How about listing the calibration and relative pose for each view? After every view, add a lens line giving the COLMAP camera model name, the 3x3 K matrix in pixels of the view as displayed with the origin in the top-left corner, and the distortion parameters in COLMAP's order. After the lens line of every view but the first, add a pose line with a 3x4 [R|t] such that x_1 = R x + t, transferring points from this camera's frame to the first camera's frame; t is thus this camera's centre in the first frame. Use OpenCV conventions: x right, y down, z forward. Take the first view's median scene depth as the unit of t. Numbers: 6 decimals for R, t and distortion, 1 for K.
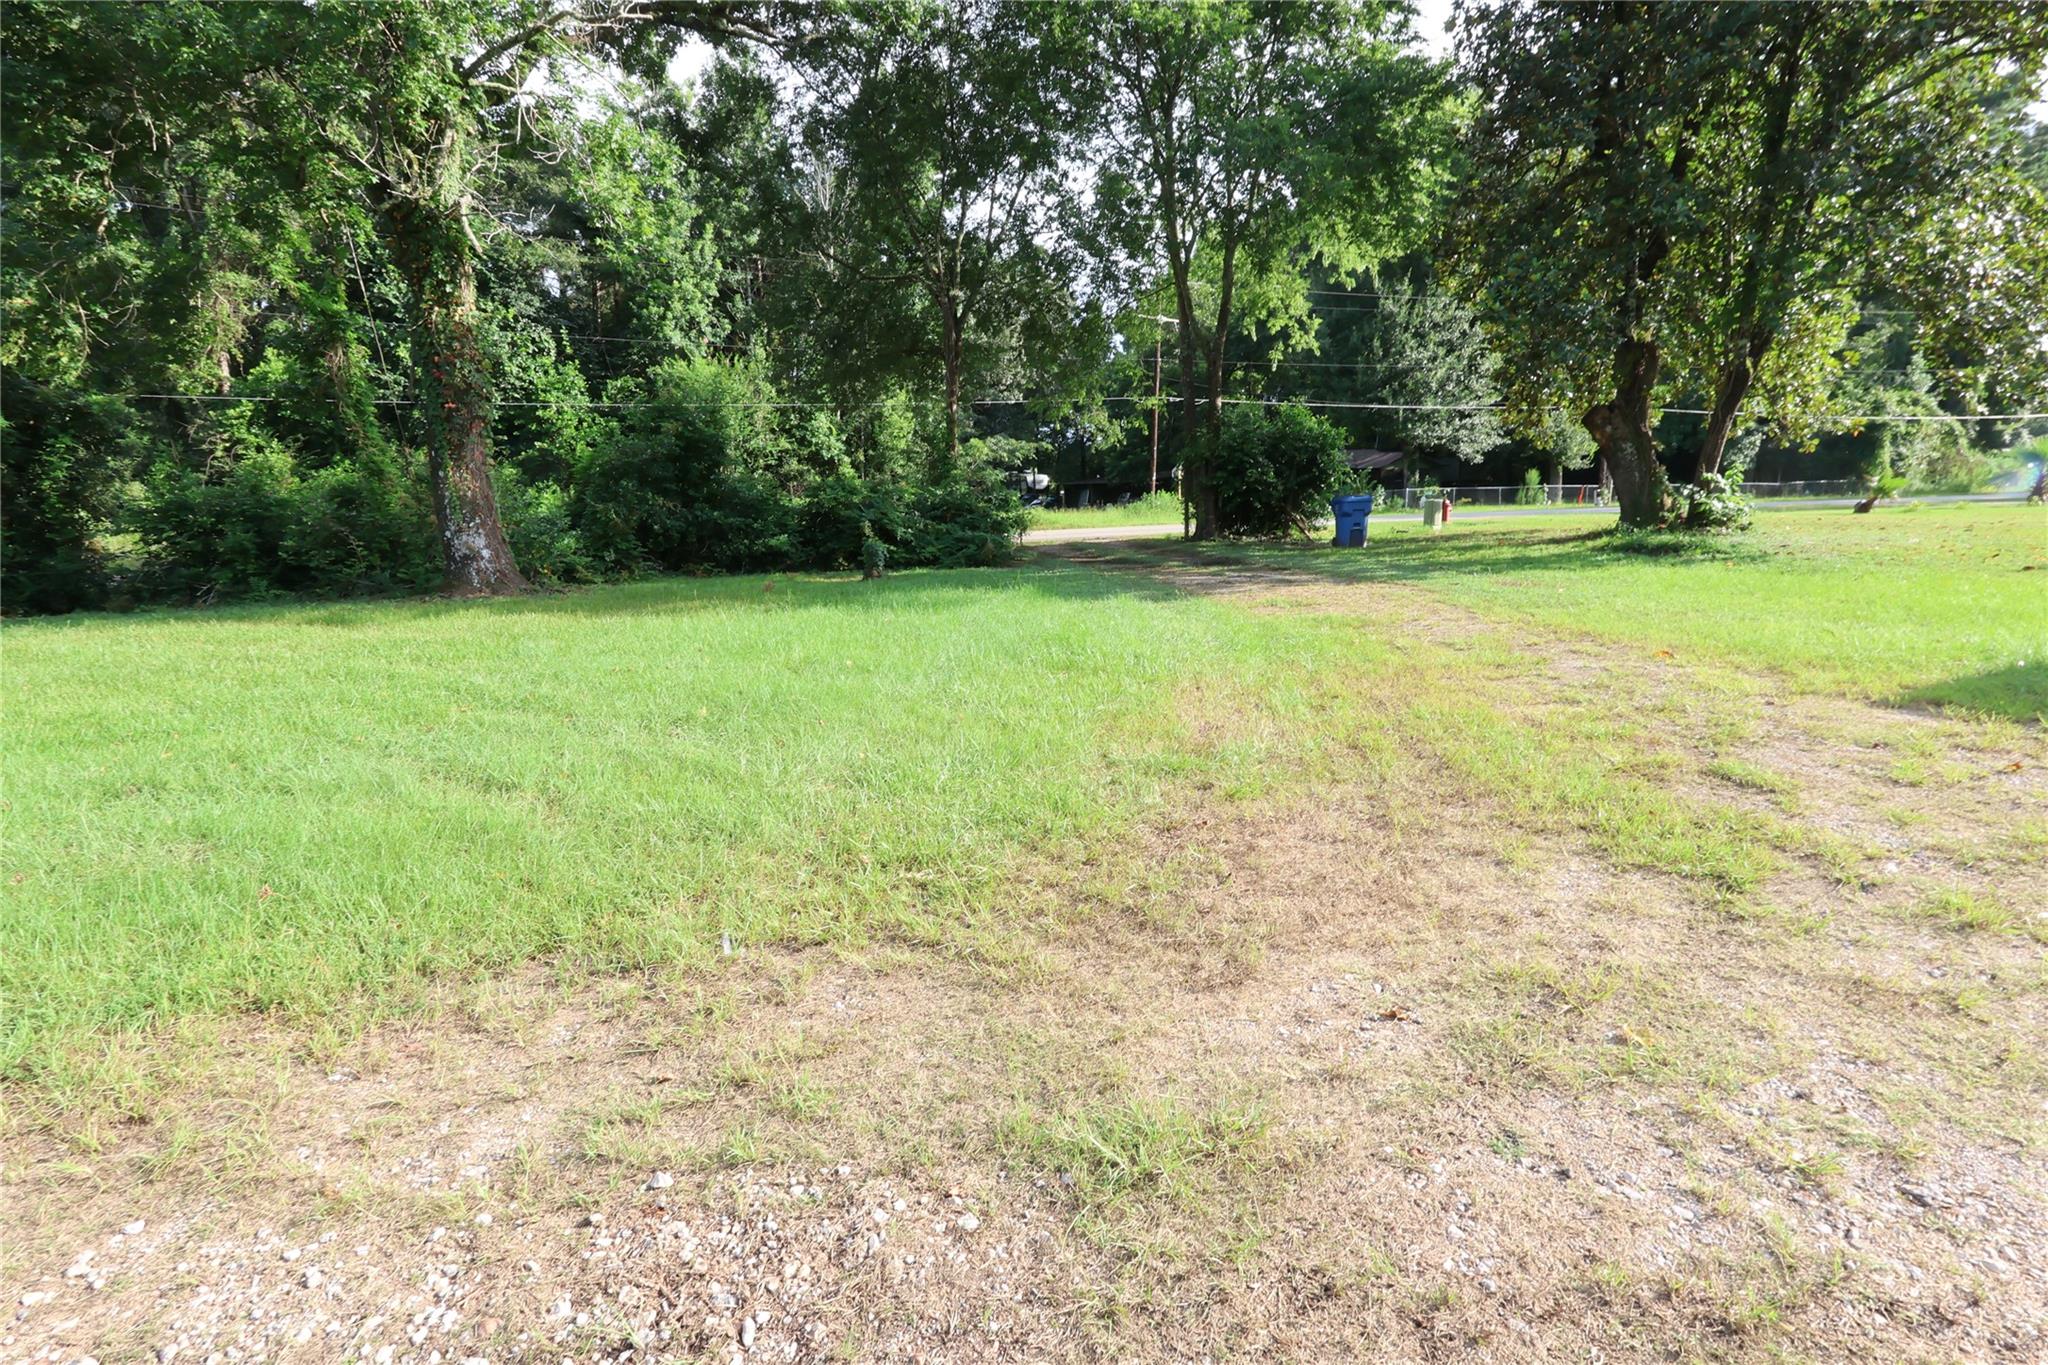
lens RADIAL K [[933.7, 0, 1031.1], [0, 933.7, 682.5], [0, 0, 1]] dist [-0.007371, 0.002073]
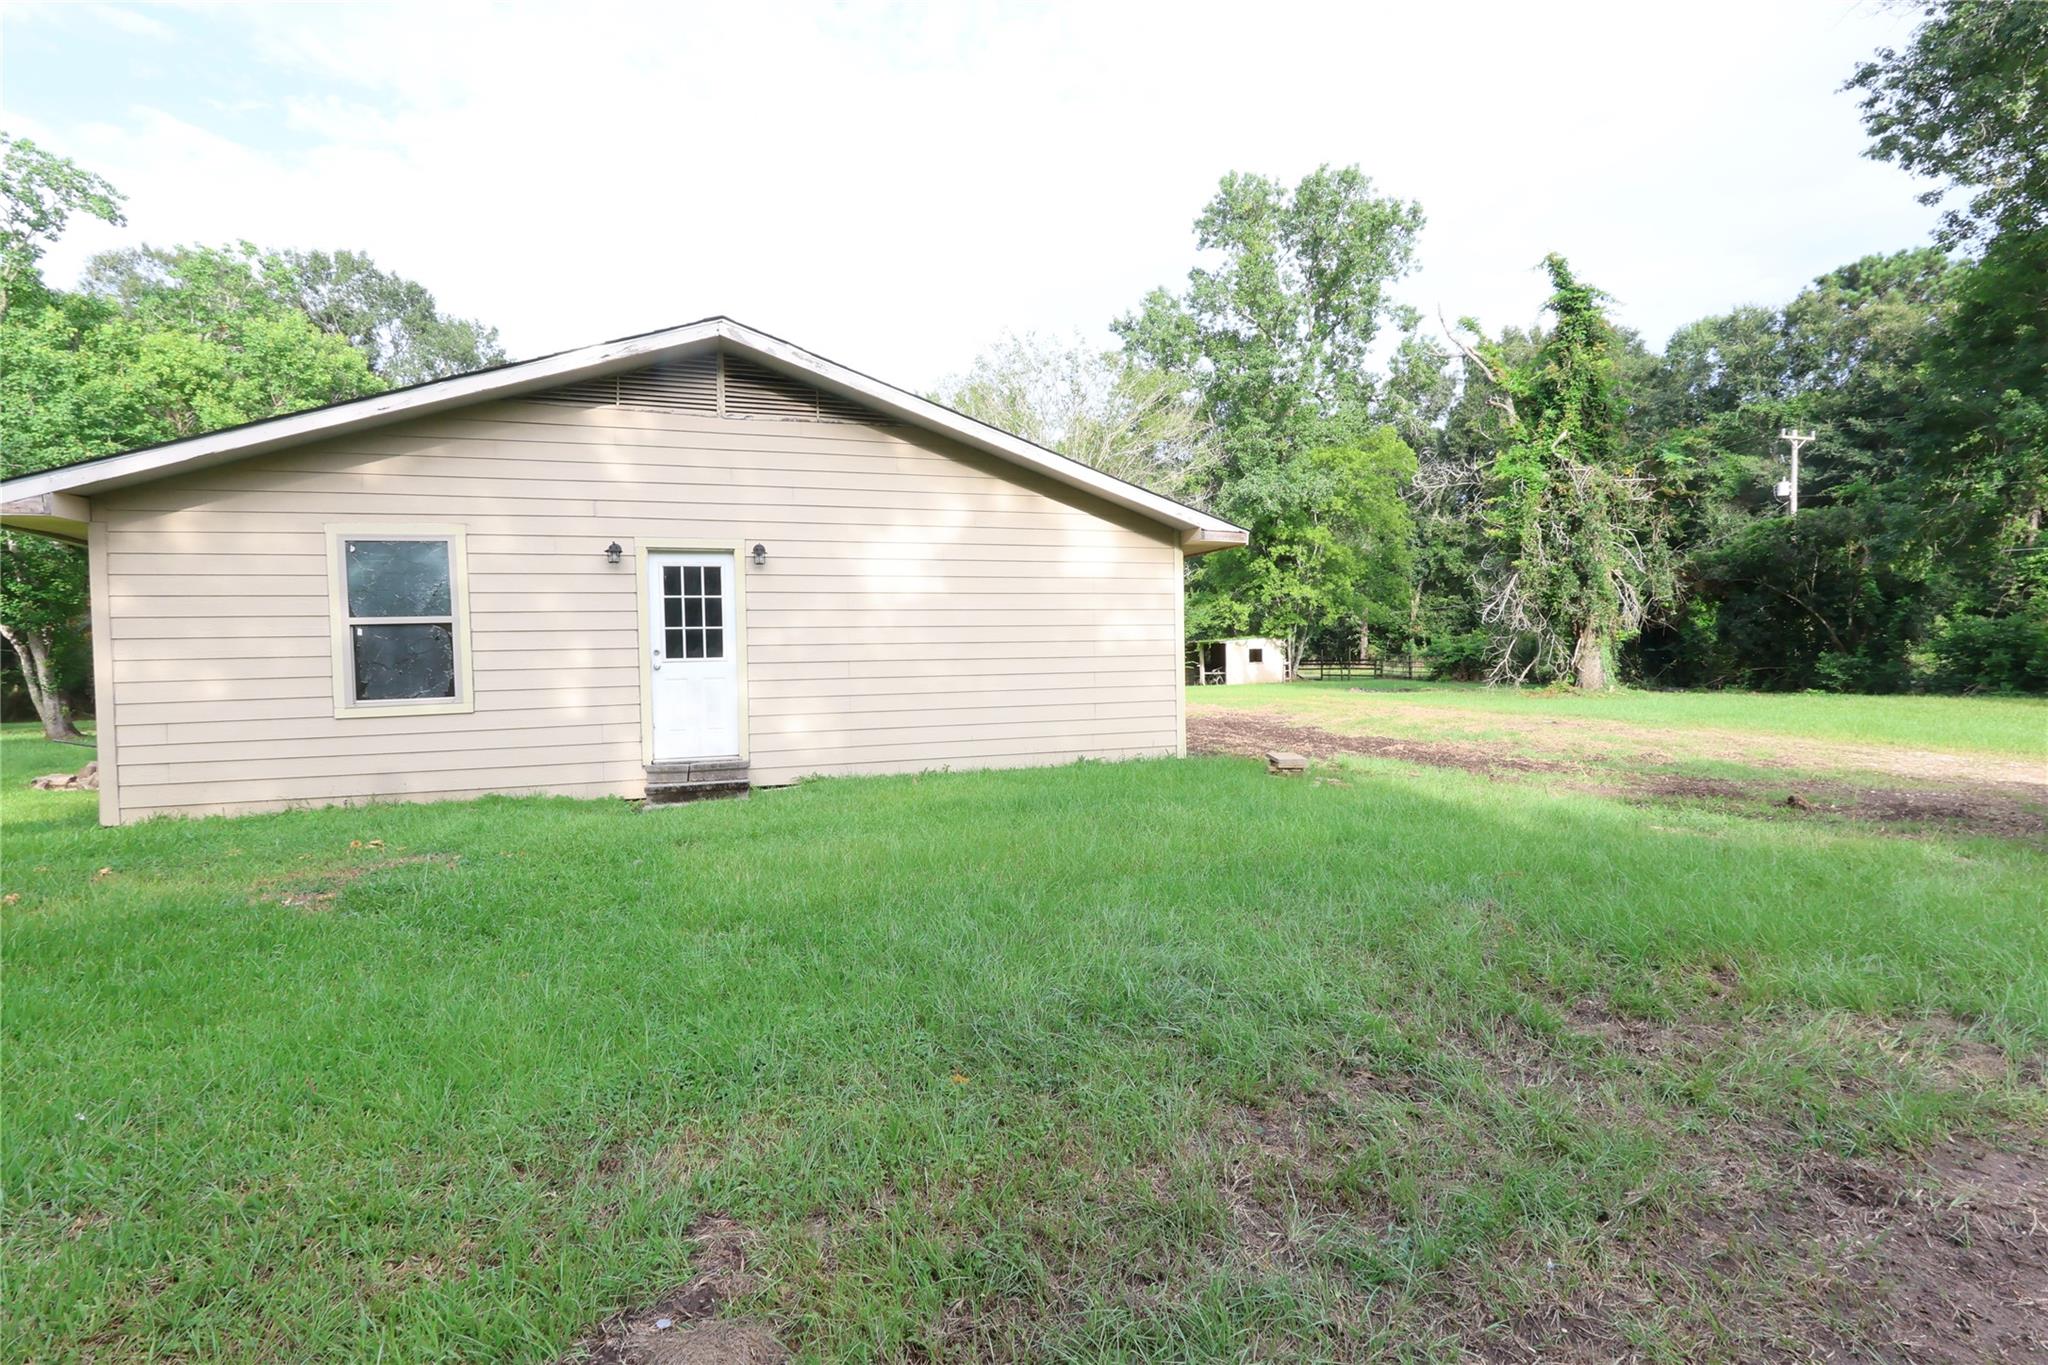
lens RADIAL K [[933.7, 0, 1031.1], [0, 933.7, 682.5], [0, 0, 1]] dist [-0.007371, 0.002073]
pose [[0.043833, 0.058024, -0.997352, 0.672022], [-0.181649, 0.982134, 0.049155, 0.110839], [0.982386, 0.179013, 0.053590, -0.718107]]
